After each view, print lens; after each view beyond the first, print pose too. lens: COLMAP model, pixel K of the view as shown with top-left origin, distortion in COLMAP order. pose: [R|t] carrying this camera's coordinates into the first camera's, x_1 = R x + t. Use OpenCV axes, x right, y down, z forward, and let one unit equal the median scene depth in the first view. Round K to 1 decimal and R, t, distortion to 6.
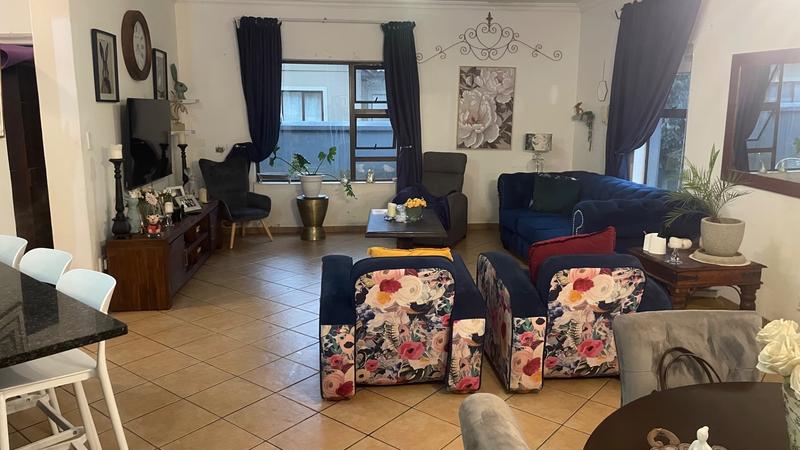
lens RADIAL K [[612.3, 0, 398.1], [0, 612.3, 217.7], [0, 0, 1]] dist [0.056631, -0.067929]
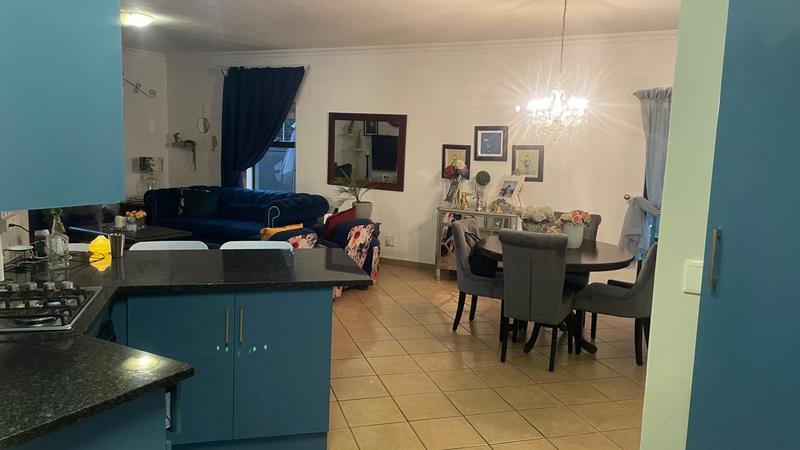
lens RADIAL K [[612.3, 0, 401.5], [0, 612.3, 226.4], [0, 0, 1]] dist [0.056631, -0.067929]
pose [[0.561903, -0.099500, 0.821197, -1.041389], [0.120315, 0.992013, 0.037872, 0.024102], [-0.818407, 0.077522, 0.569386, -0.174263]]
